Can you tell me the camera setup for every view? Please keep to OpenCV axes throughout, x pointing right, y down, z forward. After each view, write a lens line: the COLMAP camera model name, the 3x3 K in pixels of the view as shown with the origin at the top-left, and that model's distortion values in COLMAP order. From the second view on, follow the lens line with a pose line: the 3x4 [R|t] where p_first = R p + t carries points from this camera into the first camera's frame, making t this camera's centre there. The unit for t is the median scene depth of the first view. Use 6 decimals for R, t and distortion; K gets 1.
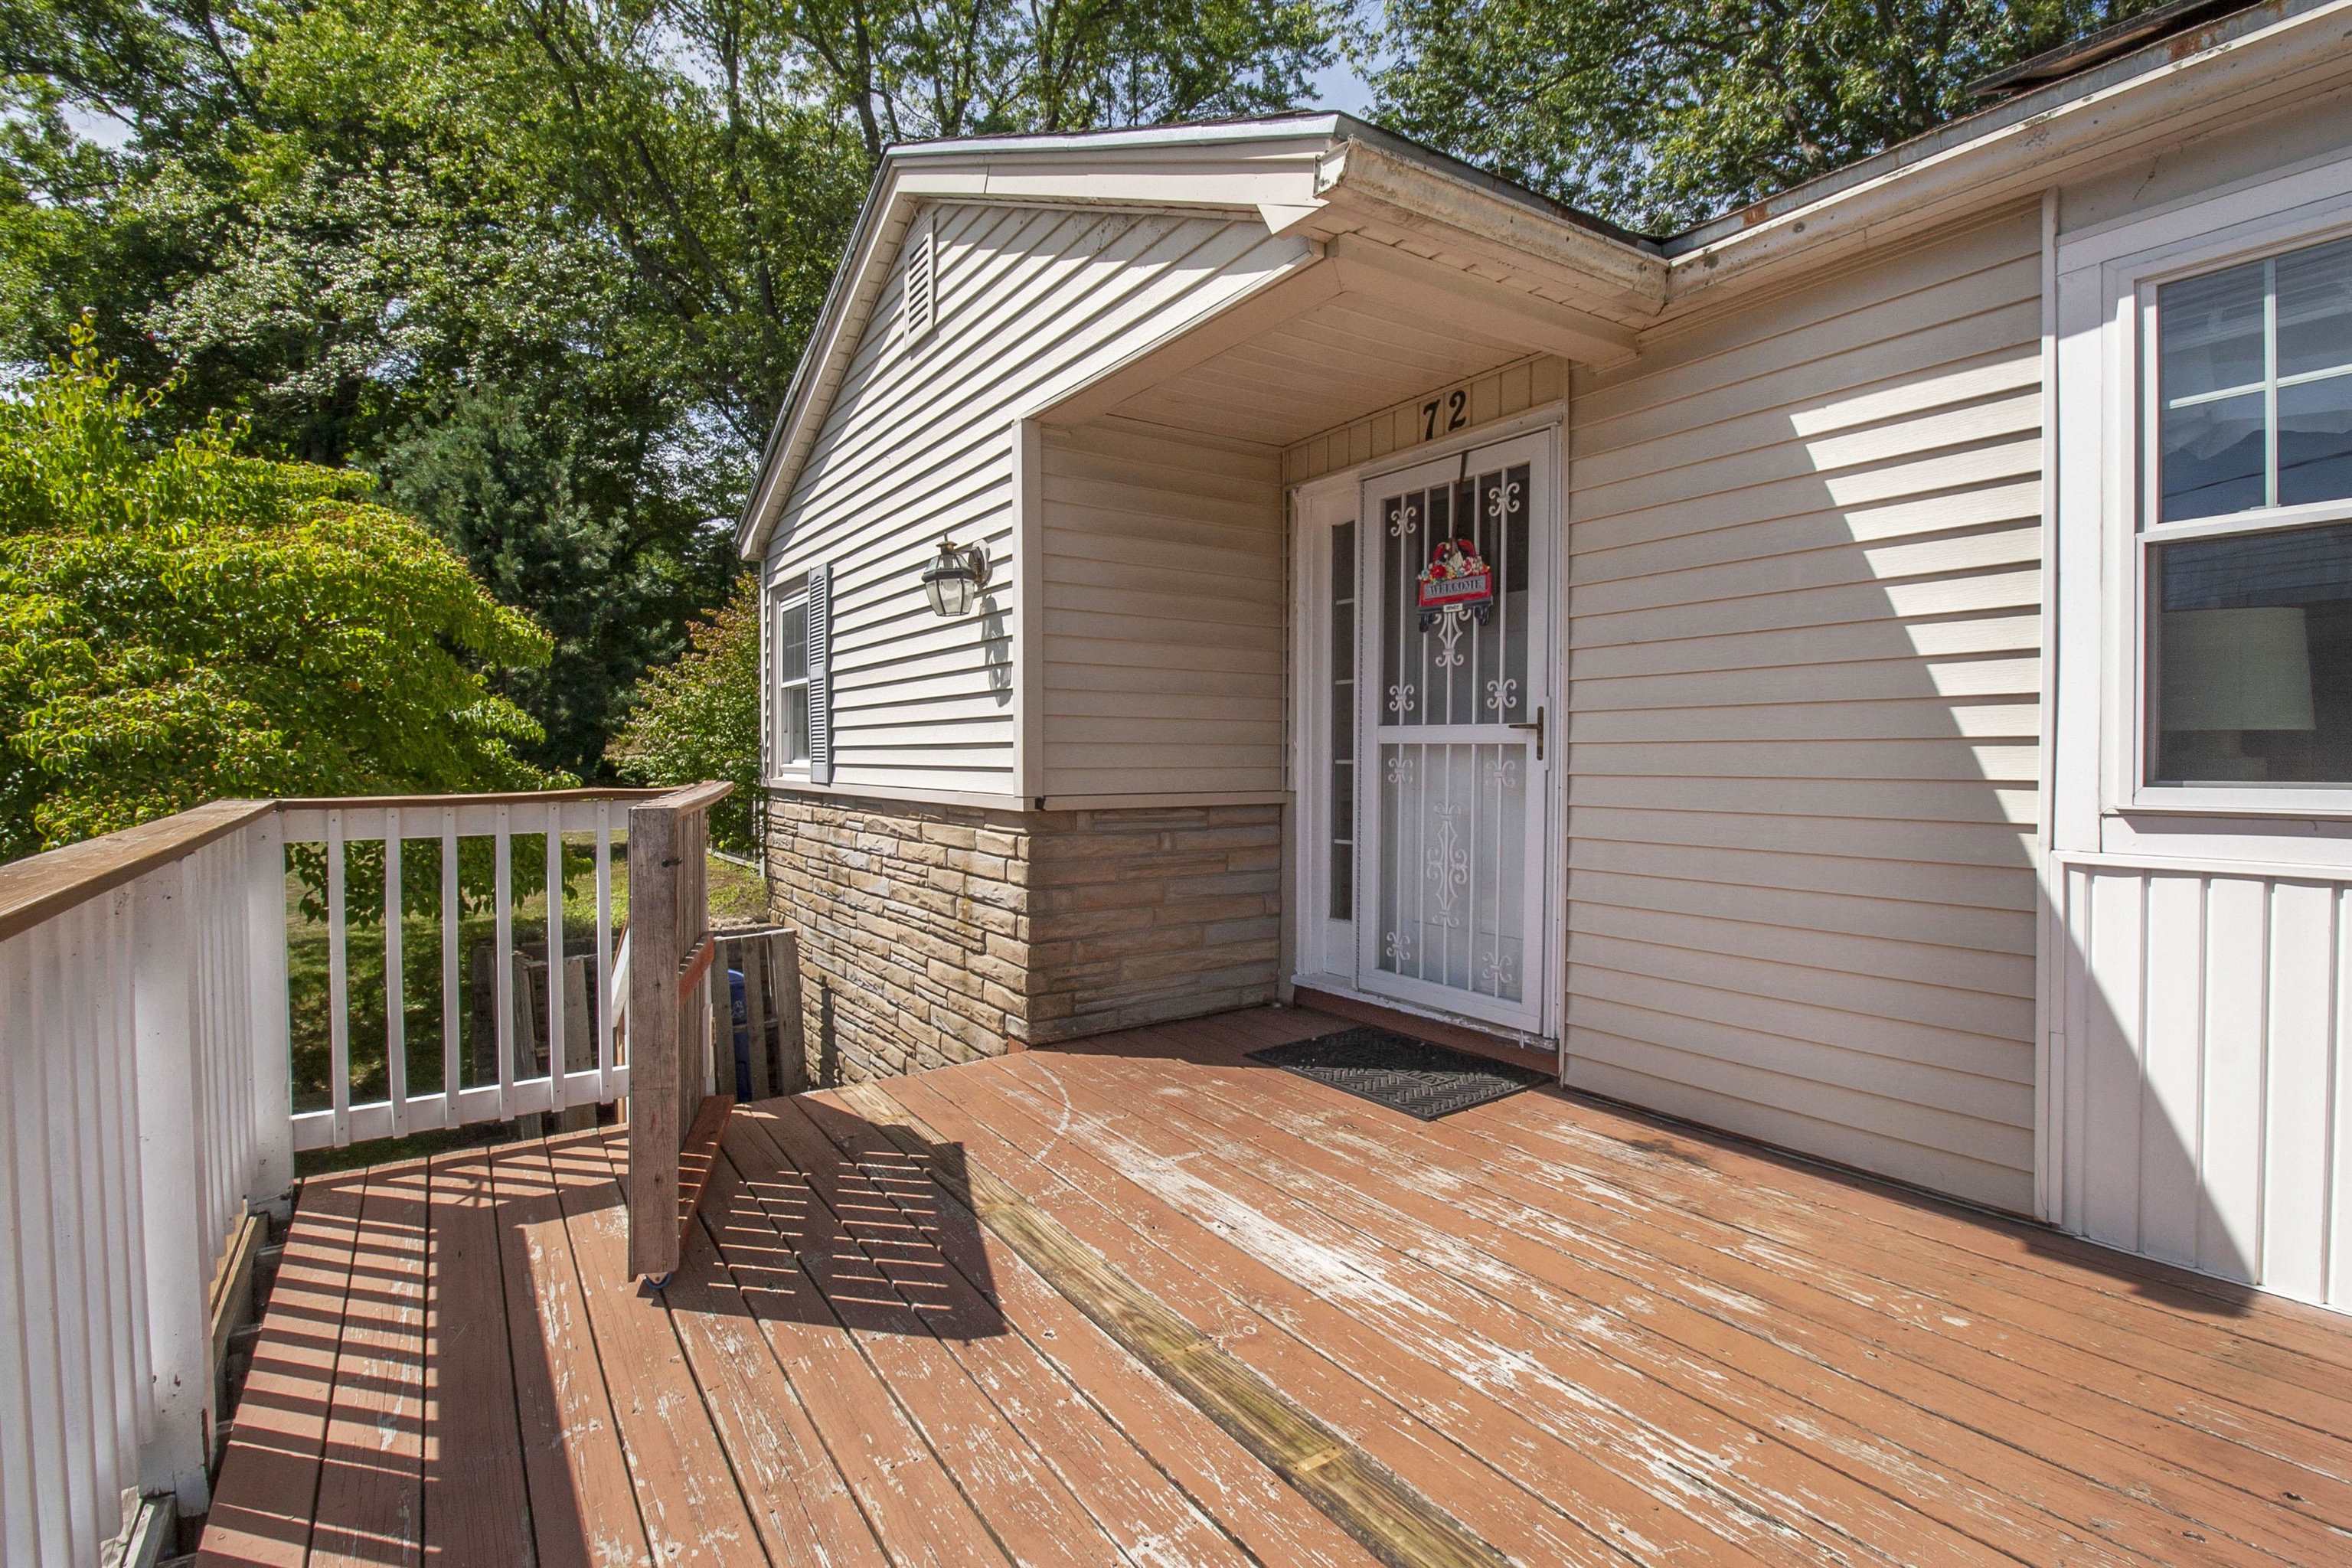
lens RADIAL K [[1078.0, 0, 1187.2], [0, 1078.0, 781.1], [0, 0, 1]] dist [-0.004898, -0.008849]
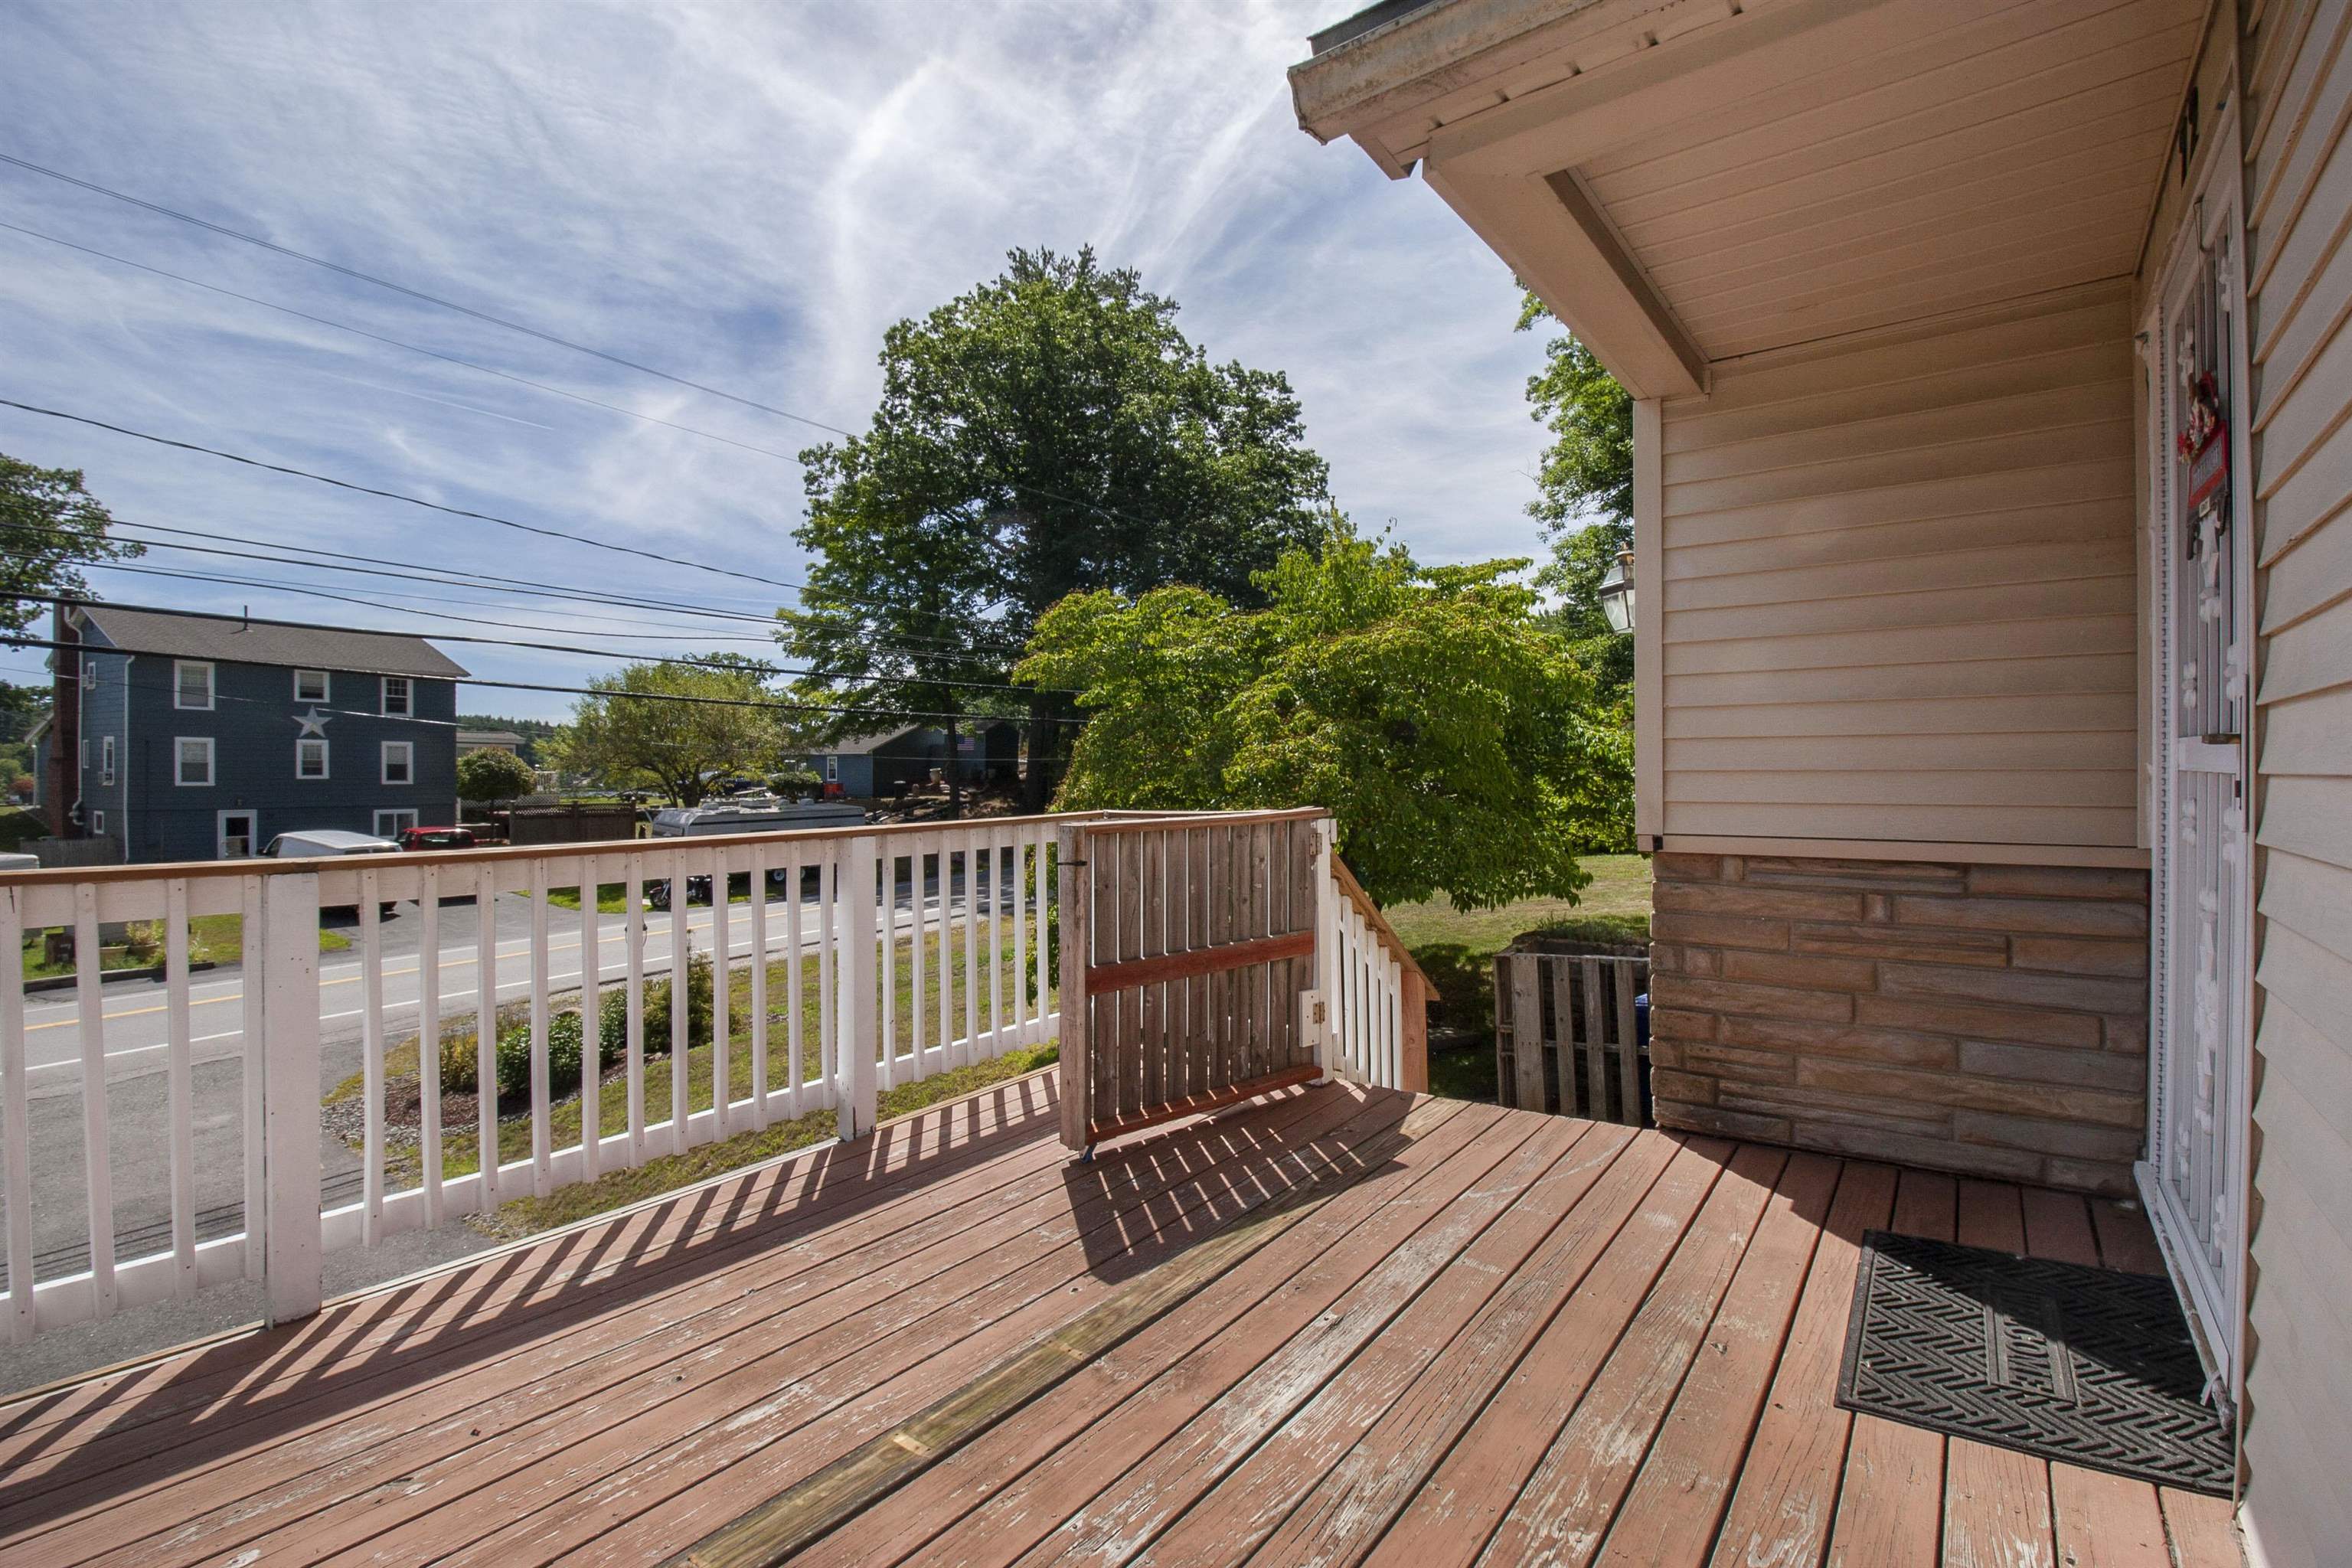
lens RADIAL K [[1078.0, 0, 1130.4], [0, 1078.0, 788.3], [0, 0, 1]] dist [-0.004898, -0.008849]
pose [[0.351460, 0.003531, -0.936196, 0.492282], [-0.022020, 0.999747, -0.004495, -0.009386], [0.935944, 0.022195, 0.351449, 0.300122]]
